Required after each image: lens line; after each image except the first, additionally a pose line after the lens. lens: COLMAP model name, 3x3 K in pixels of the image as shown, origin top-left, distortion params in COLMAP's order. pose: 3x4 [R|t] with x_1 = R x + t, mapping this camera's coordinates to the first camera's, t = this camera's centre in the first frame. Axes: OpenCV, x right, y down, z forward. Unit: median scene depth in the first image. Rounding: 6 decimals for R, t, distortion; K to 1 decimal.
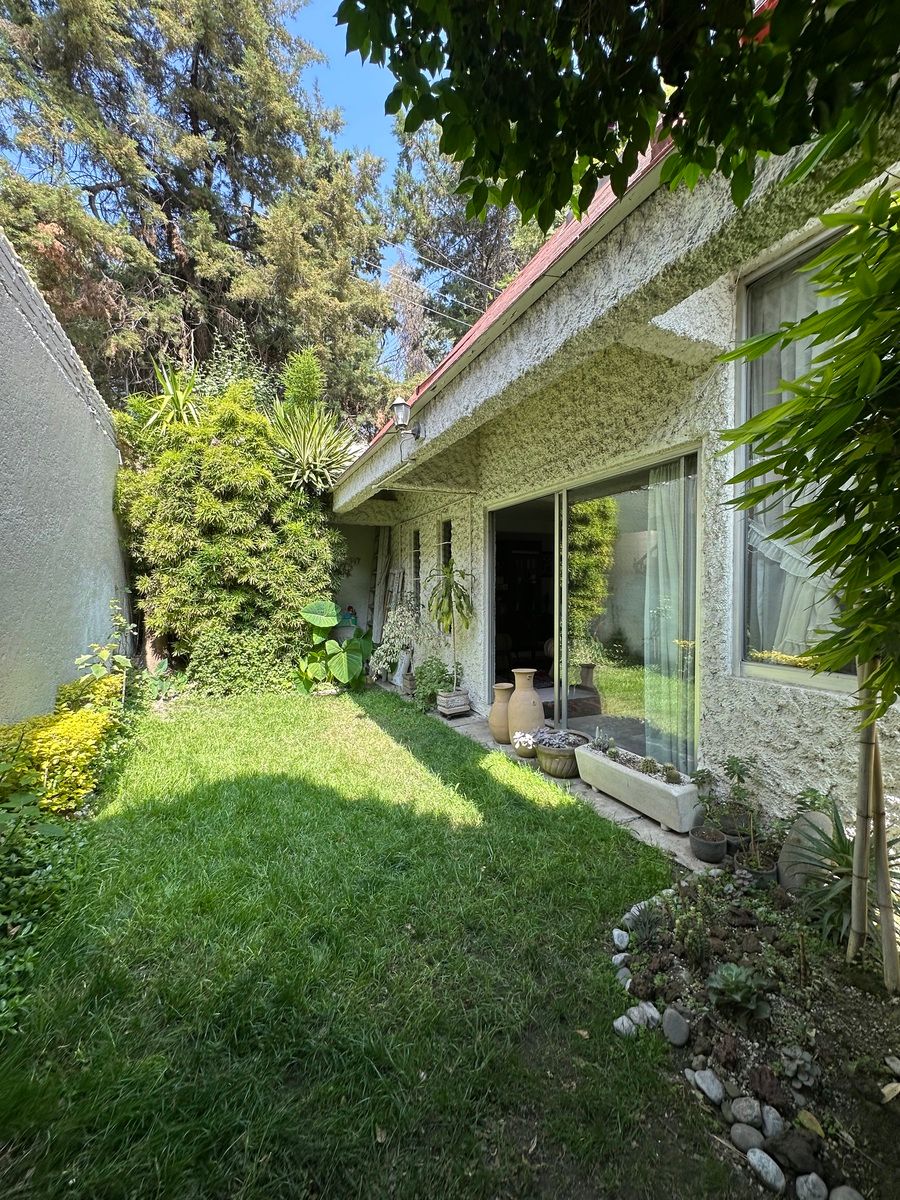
lens RADIAL K [[479.4, 0, 450.0], [0, 479.4, 597.2], [0, 0, 1]] dist [-0.003690, 0.000467]
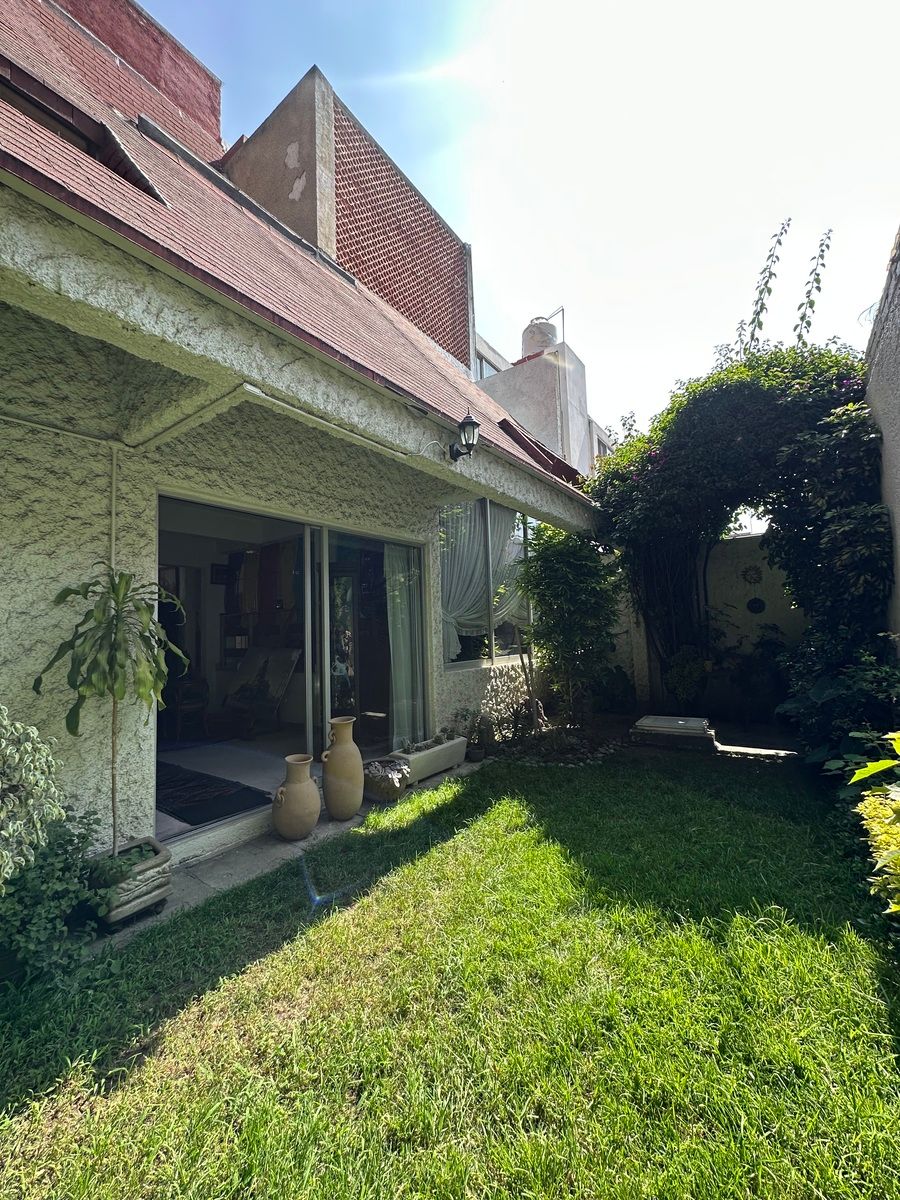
lens RADIAL K [[479.4, 0, 441.6], [0, 479.4, 594.5], [0, 0, 1]] dist [-0.003690, 0.000467]
pose [[-0.477813, 0.065278, 0.876033, -0.792381], [0.027439, 0.997858, -0.059390, -0.026852], [-0.878033, -0.004340, -0.478581, 1.379989]]
